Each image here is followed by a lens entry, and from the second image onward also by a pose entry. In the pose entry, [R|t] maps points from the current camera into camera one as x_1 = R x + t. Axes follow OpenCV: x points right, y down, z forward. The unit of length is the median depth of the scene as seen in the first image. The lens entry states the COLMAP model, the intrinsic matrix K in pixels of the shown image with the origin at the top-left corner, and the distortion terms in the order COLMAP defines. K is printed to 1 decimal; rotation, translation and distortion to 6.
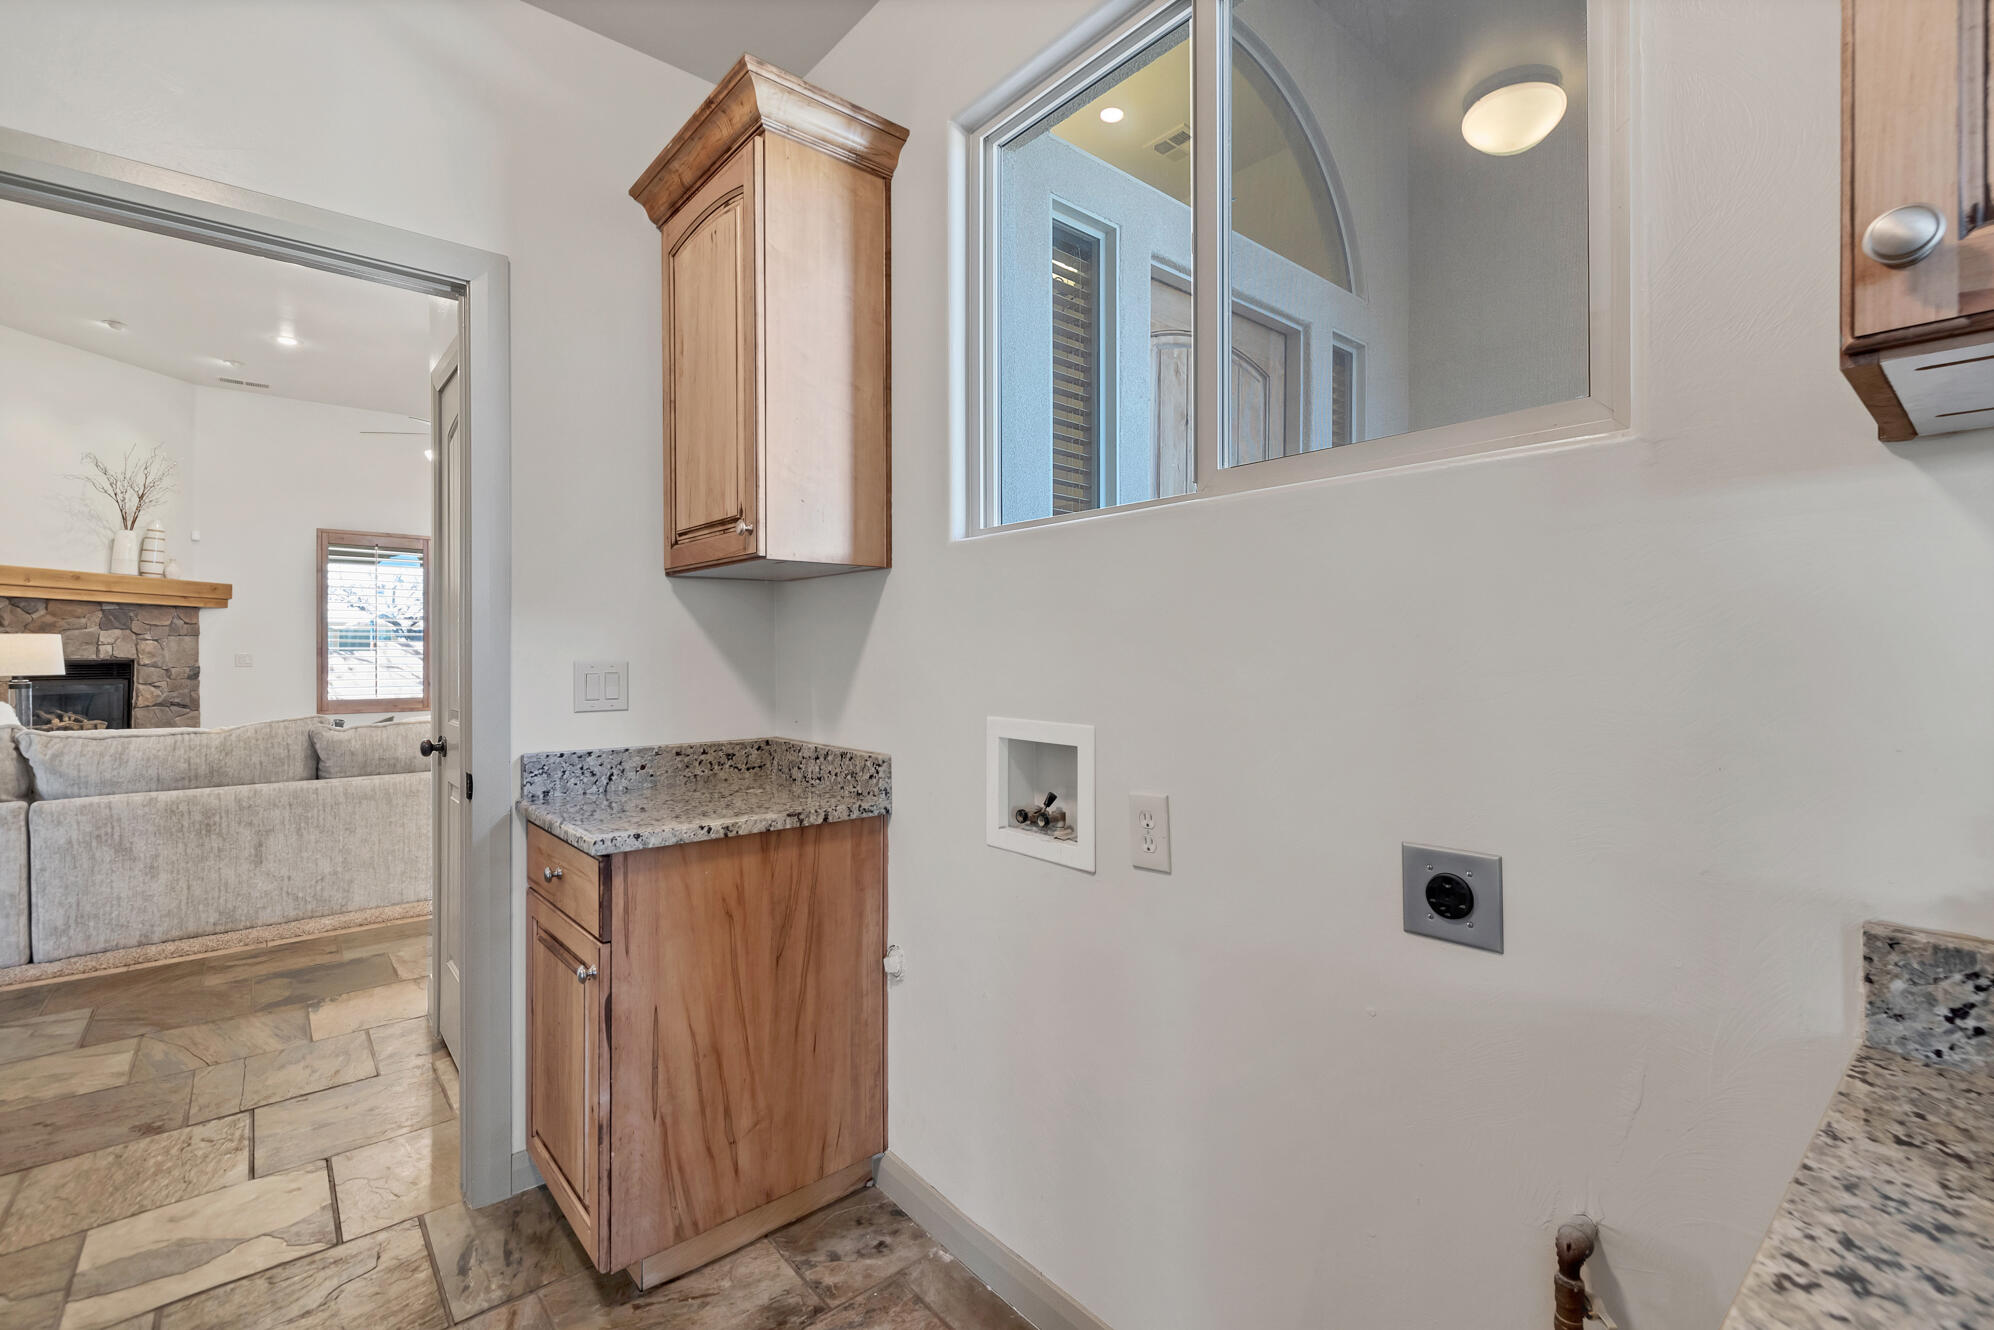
lens RADIAL K [[862.6, 0, 1002.6], [0, 862.6, 646.7], [0, 0, 1]] dist [-0.000182, -0.000419]
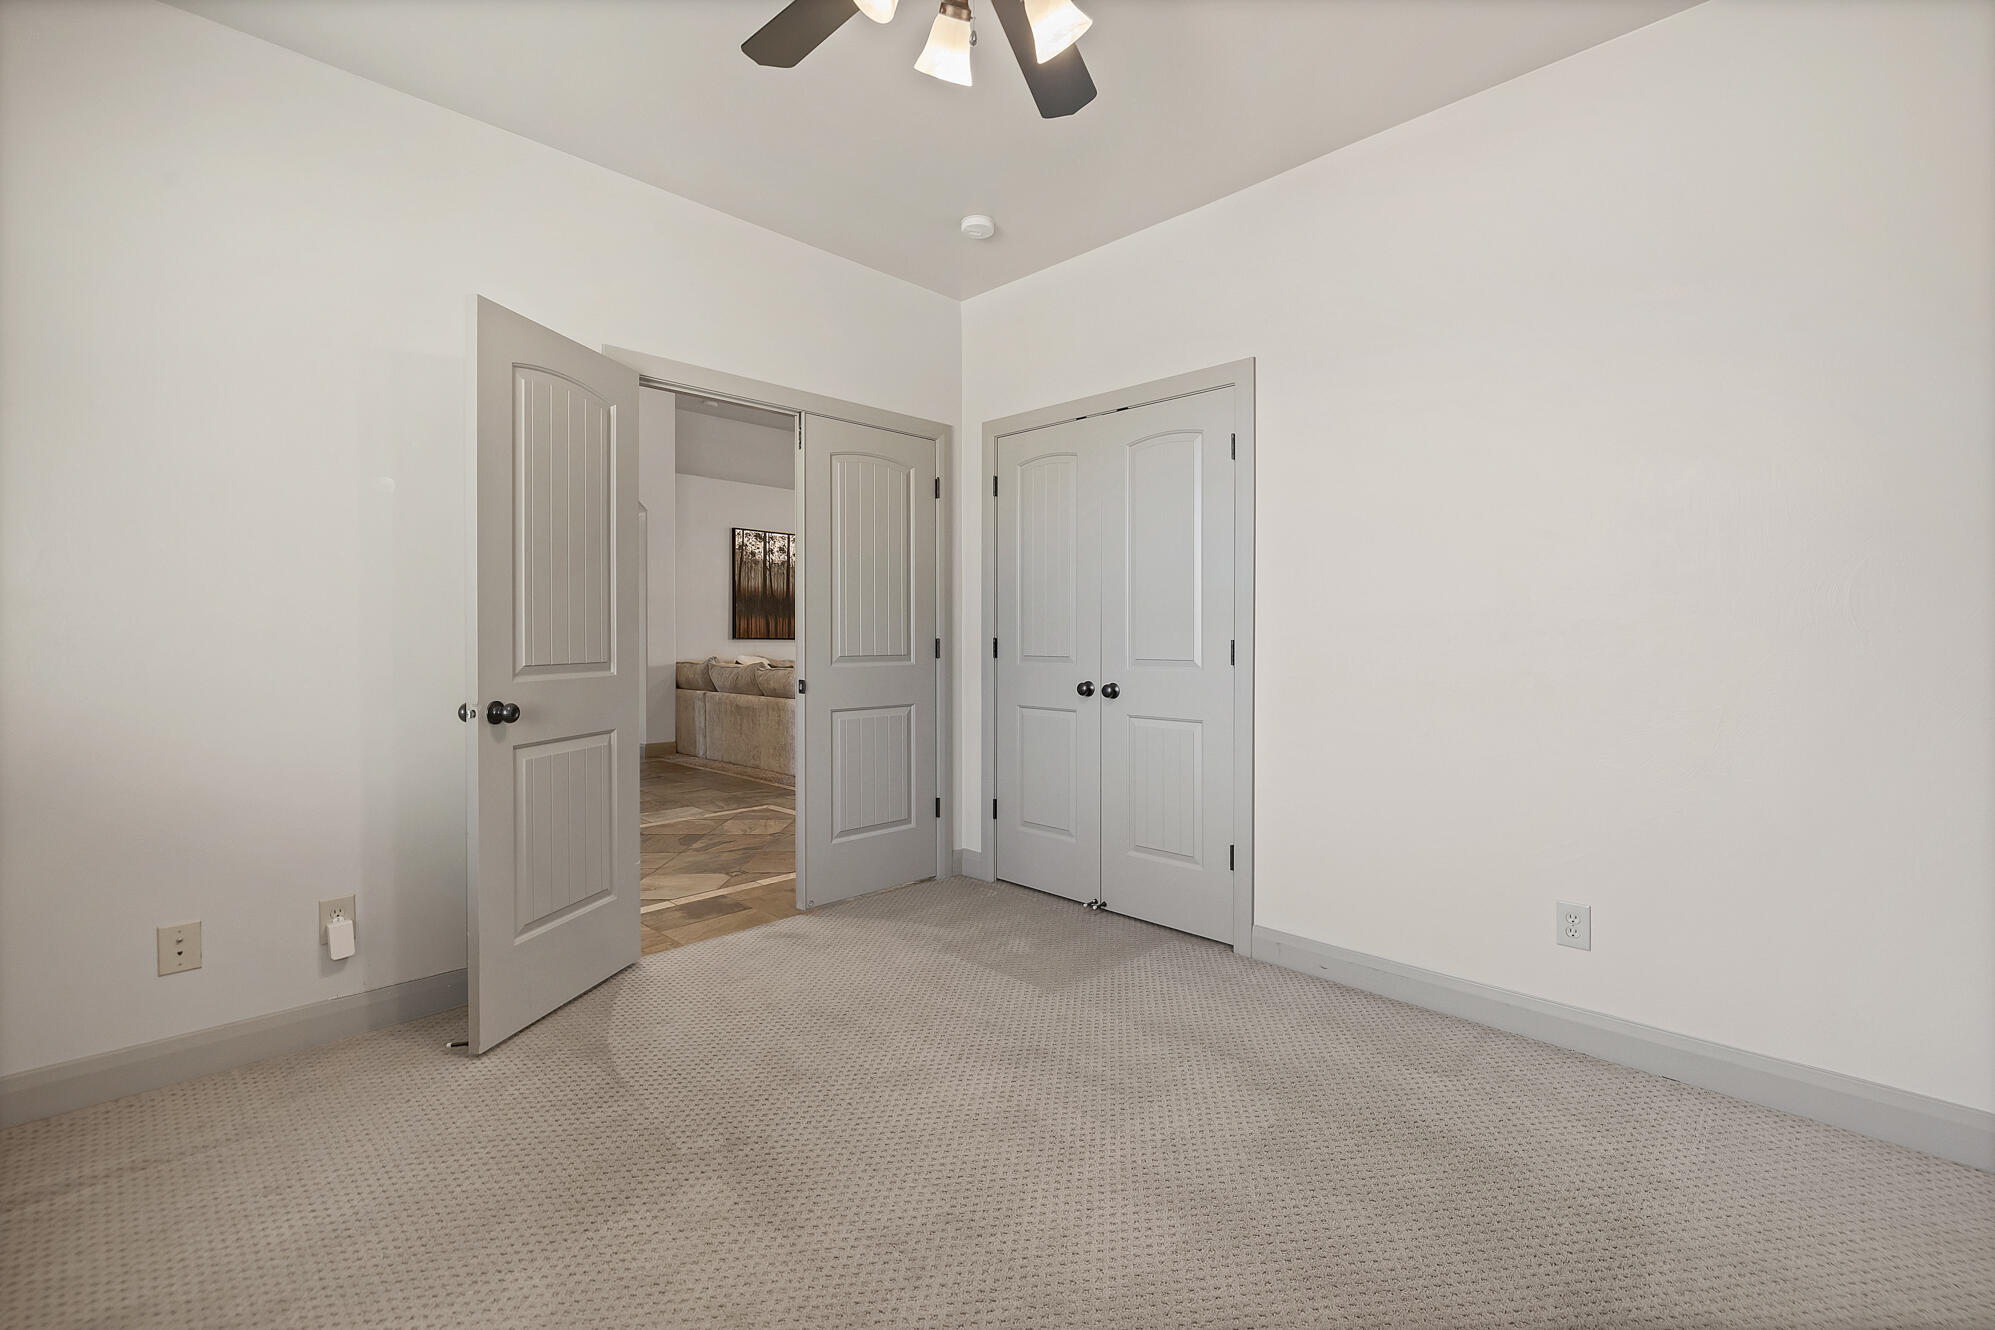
lens RADIAL K [[863.0, 0, 1003.1], [0, 863.0, 646.7], [0, 0, 1]] dist [-0.000182, -0.000419]
pose [[0.079056, 0.006383, -0.996850, 0.638021], [0.005666, 0.999960, 0.006853, 0.020970], [0.996854, -0.006190, 0.079017, 0.778082]]
